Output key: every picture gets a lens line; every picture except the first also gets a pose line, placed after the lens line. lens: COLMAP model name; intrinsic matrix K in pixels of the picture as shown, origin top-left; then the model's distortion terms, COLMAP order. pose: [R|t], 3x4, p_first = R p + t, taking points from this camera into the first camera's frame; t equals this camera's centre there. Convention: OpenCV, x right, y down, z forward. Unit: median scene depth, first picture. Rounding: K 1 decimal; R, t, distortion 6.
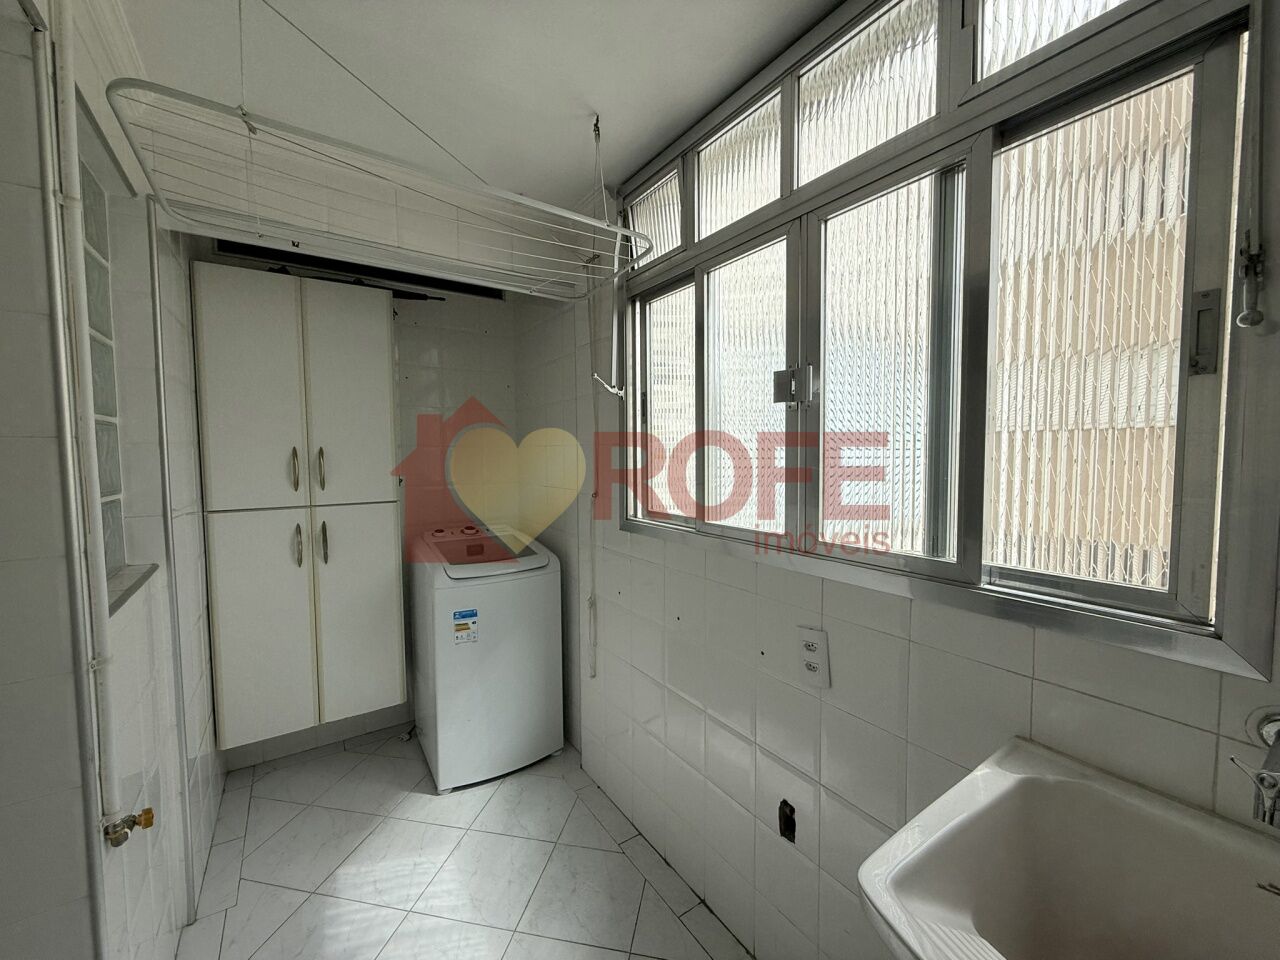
lens RADIAL K [[508.4, 0, 637.1], [0, 508.4, 481.1], [0, 0, 1]] dist [0.000195, 0.000284]
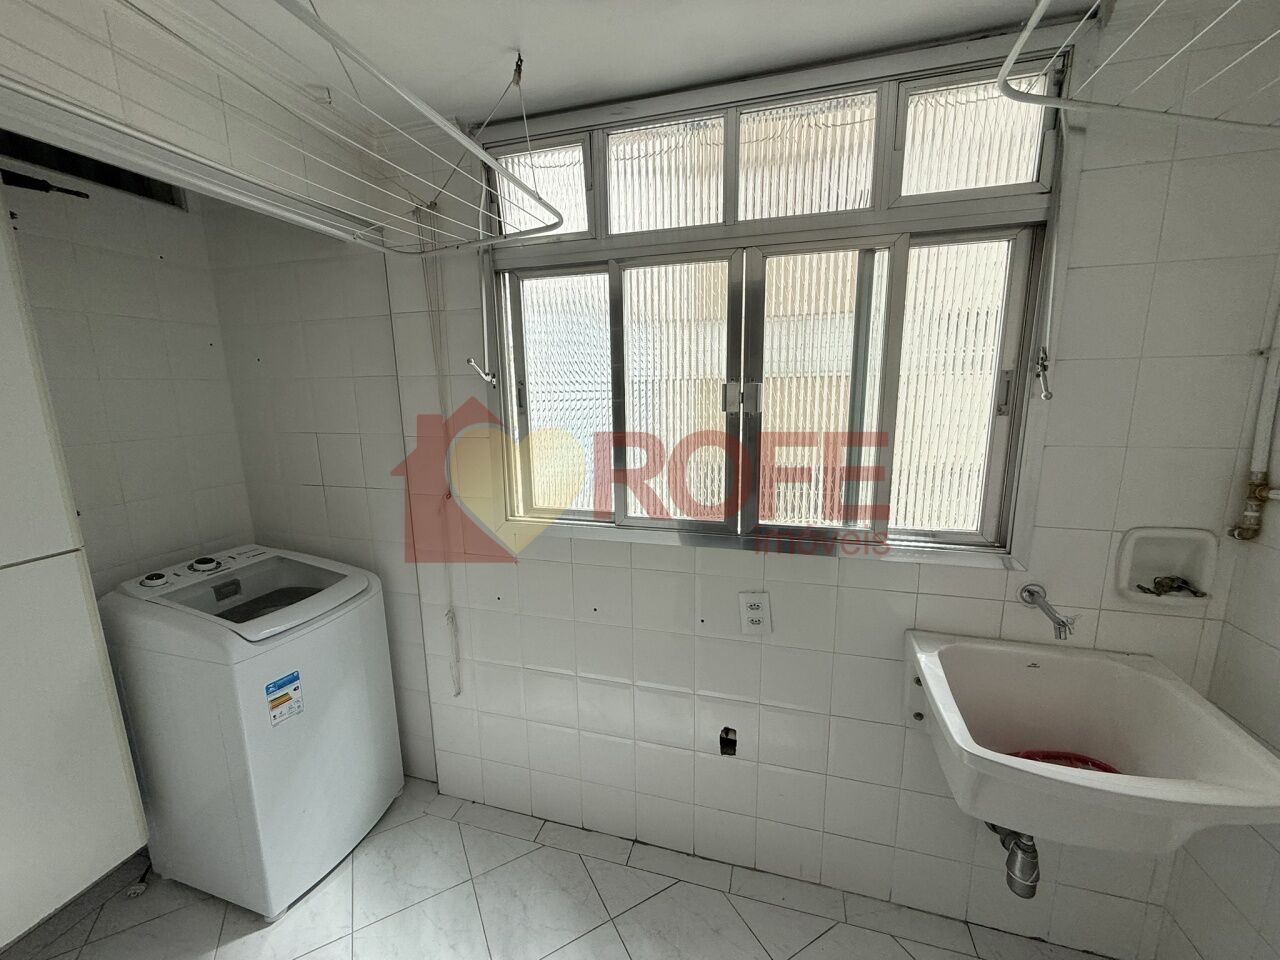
lens RADIAL K [[508.4, 0, 637.9], [0, 508.4, 481.0], [0, 0, 1]] dist [0.000195, 0.000284]
pose [[0.767509, -0.124071, 0.628916, -0.437392], [0.048269, 0.989491, 0.136299, -0.115726], [-0.639218, -0.074253, 0.765433, 0.165930]]
